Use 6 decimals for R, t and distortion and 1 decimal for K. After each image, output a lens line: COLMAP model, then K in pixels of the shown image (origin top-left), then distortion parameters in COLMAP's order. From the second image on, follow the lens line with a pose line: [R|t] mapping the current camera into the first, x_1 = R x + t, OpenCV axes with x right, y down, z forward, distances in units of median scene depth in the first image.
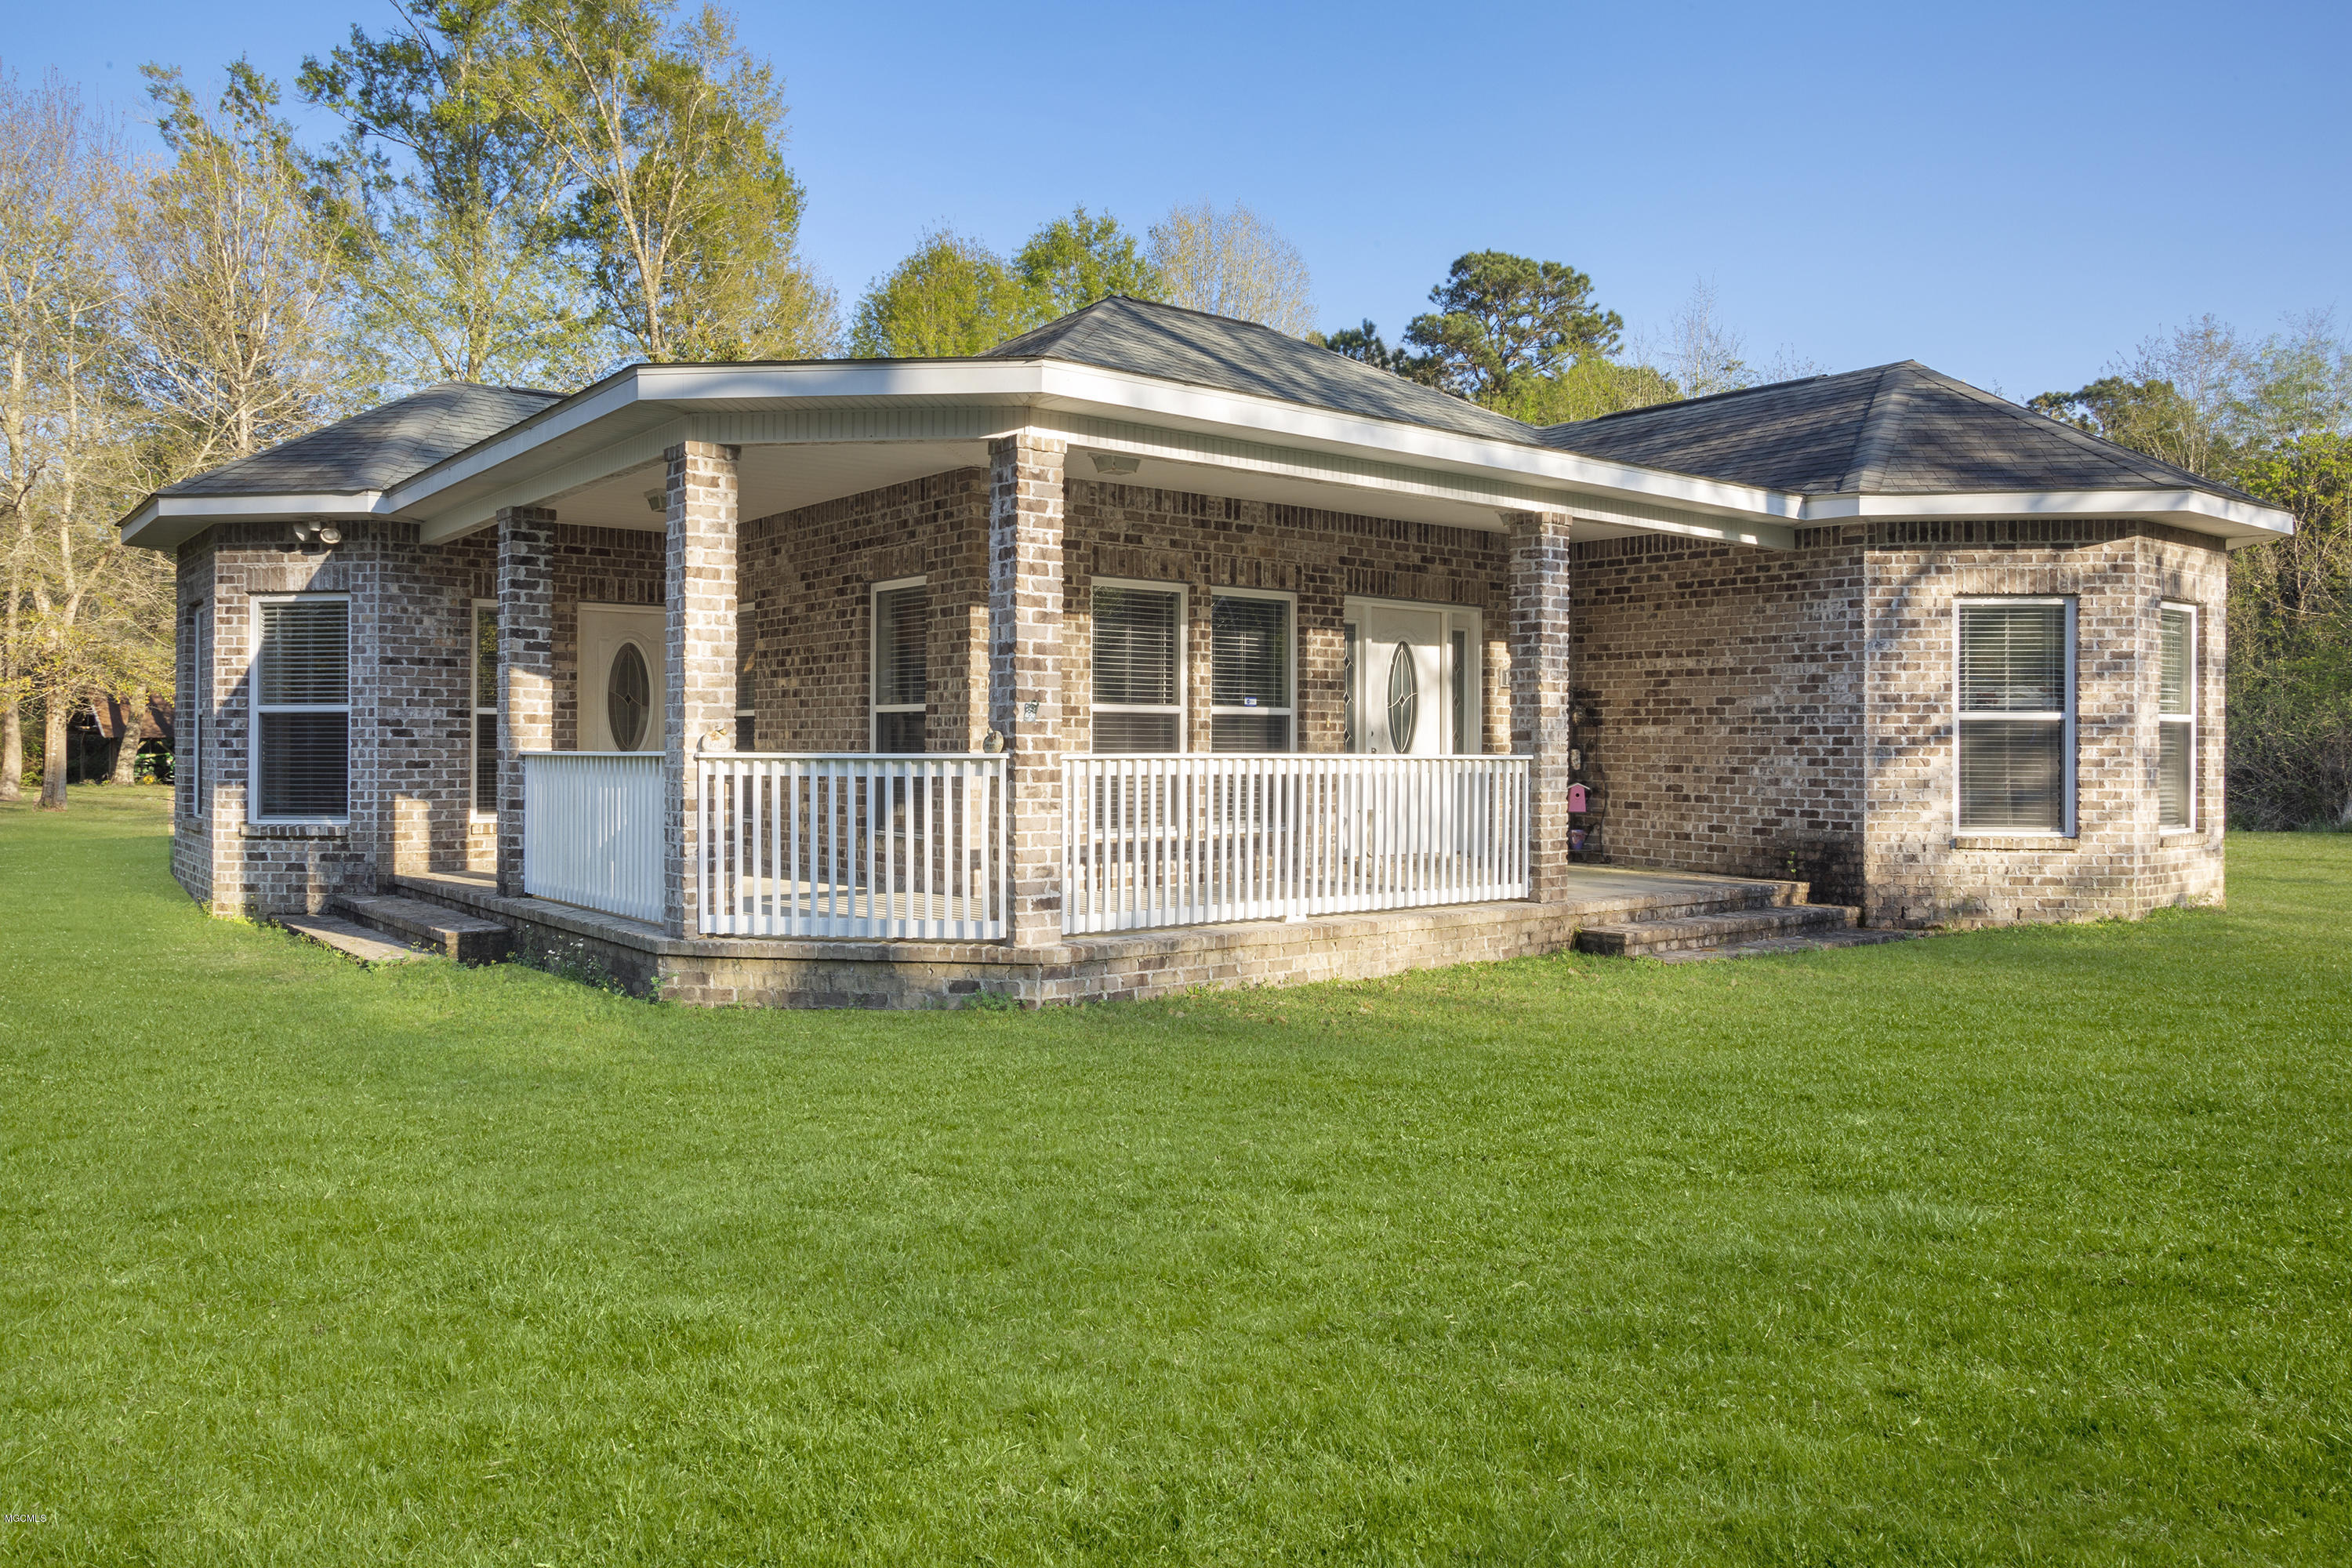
lens RADIAL K [[1668.5, 0, 1175.1], [0, 1668.5, 757.7], [0, 0, 1]] dist [-0.075306, 0.099757]
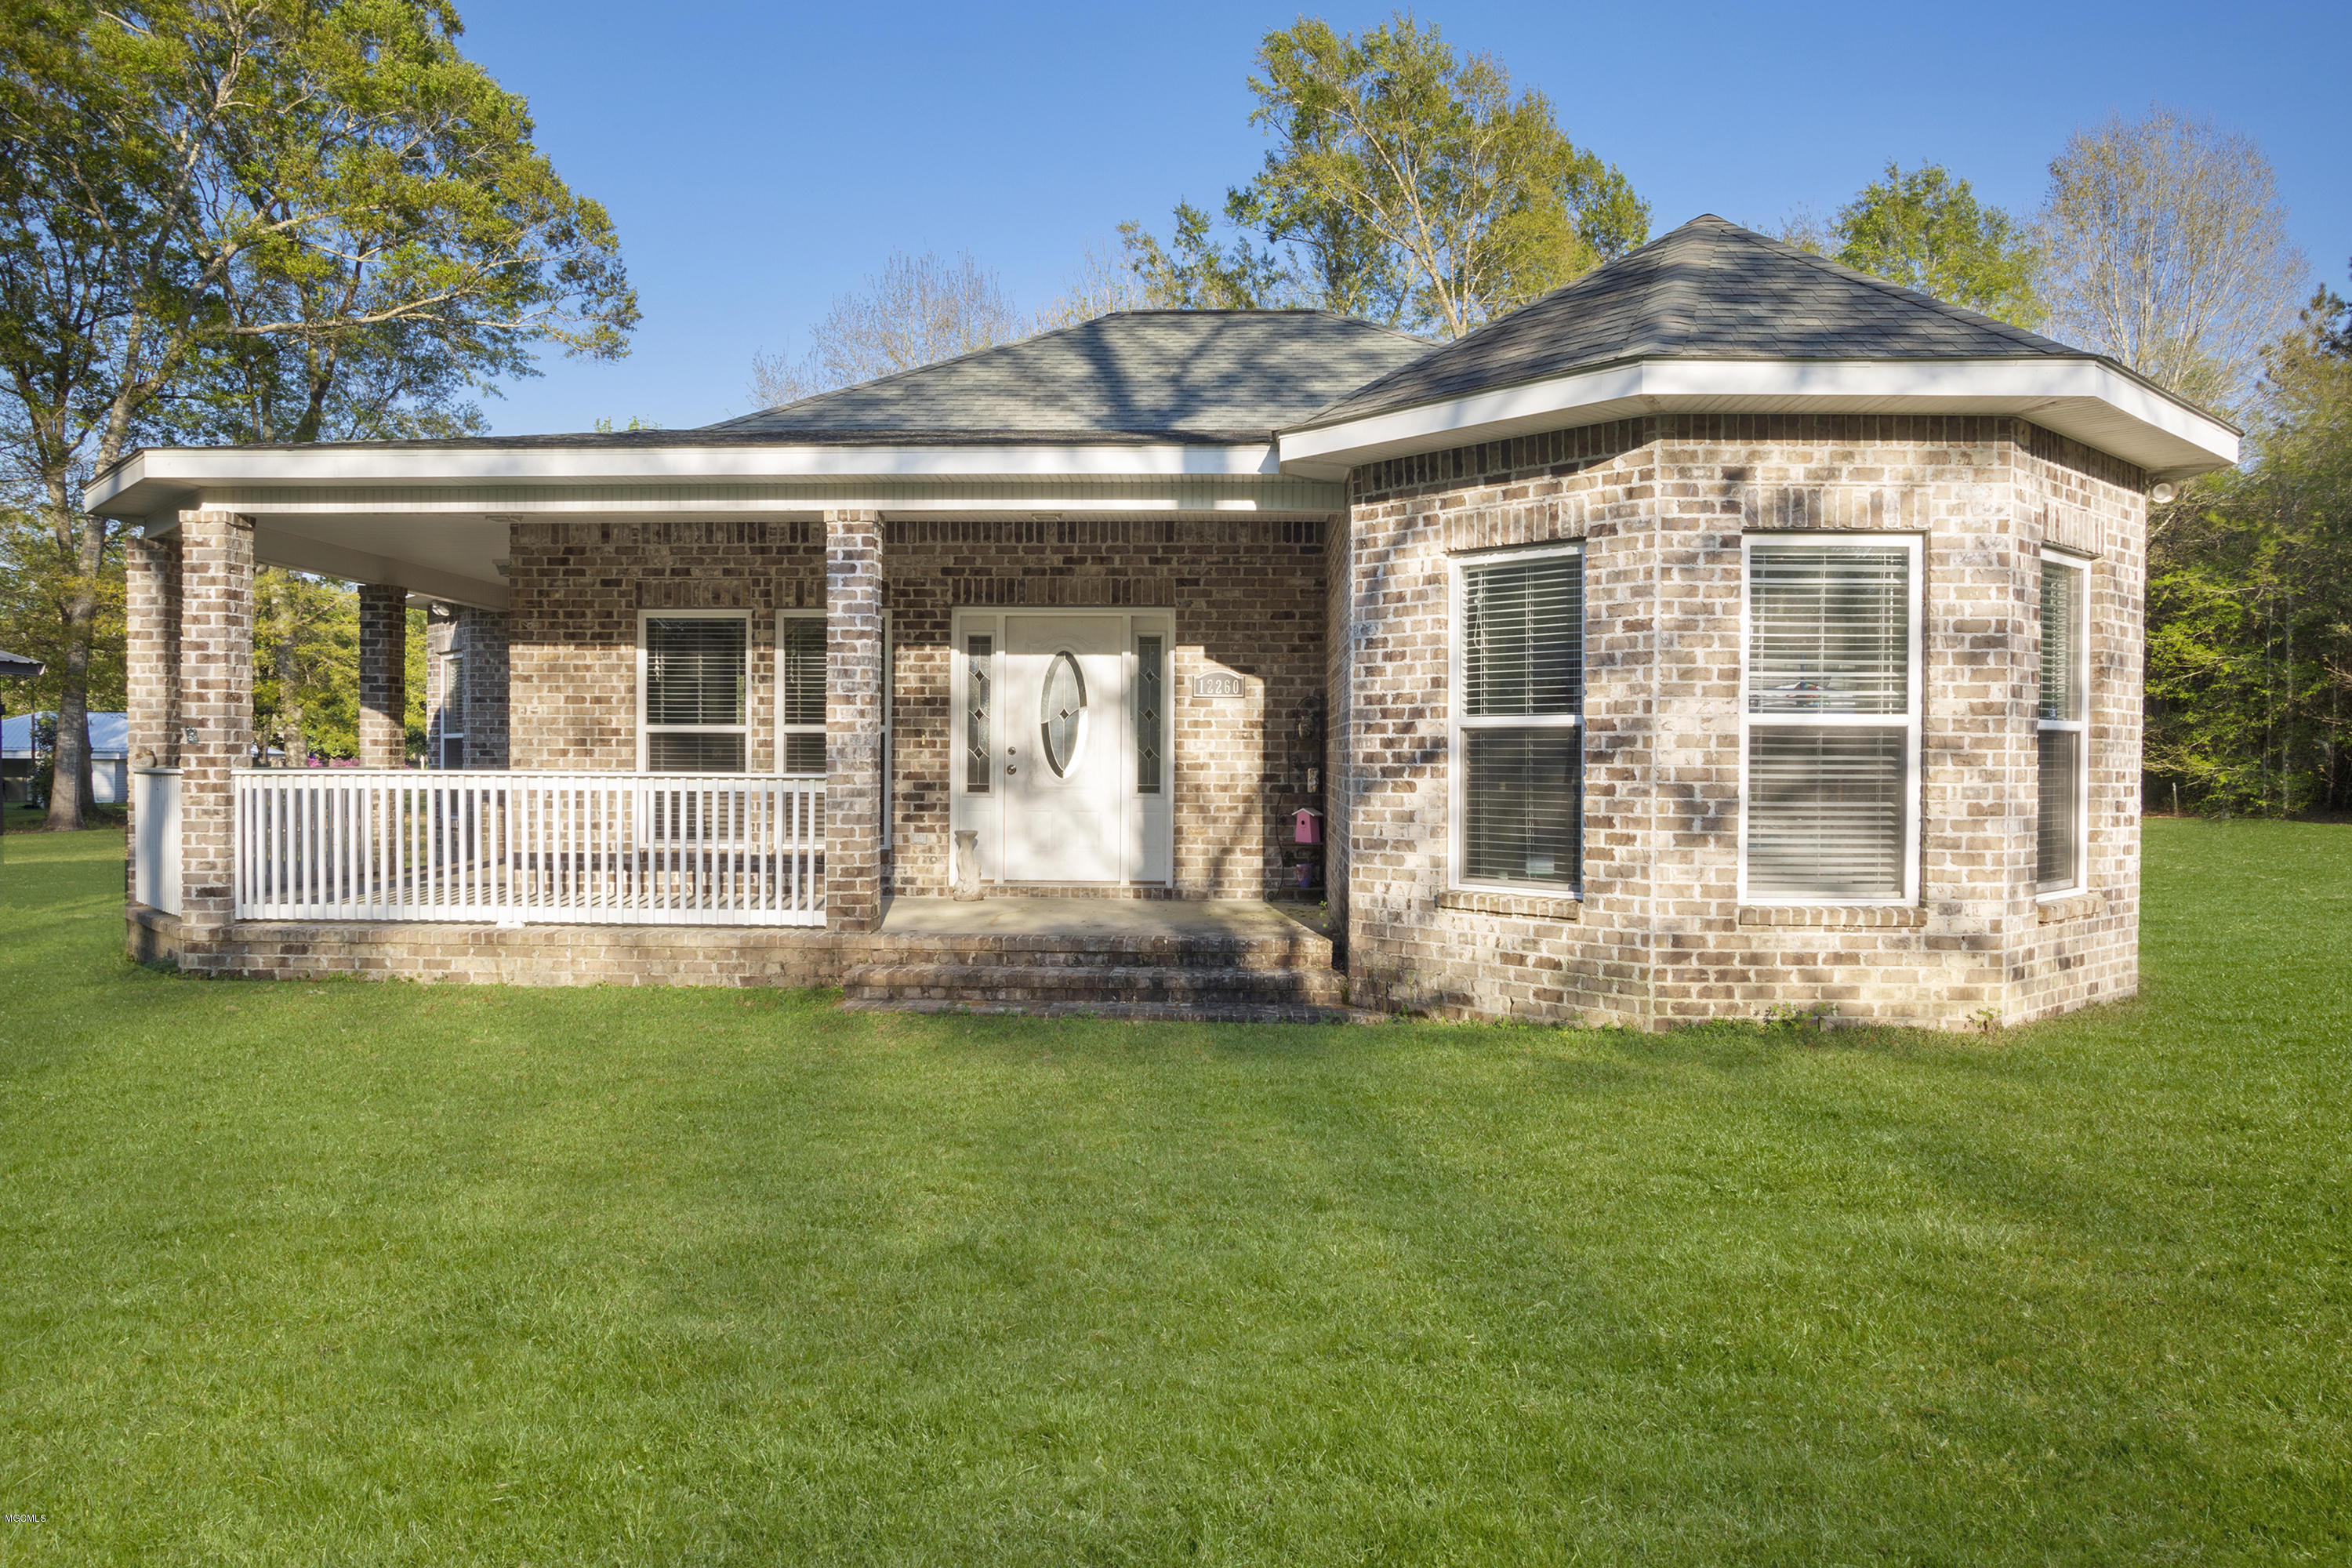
lens RADIAL K [[1608.7, 0, 1176.0], [0, 1608.7, 784.0], [0, 0, 1]] dist [-0.082364, 0.099523]
pose [[0.762638, 0.009190, -0.646761, 0.842334], [-0.005666, 0.999956, 0.007529, -0.003177], [0.646801, -0.002077, 0.762656, 0.396020]]
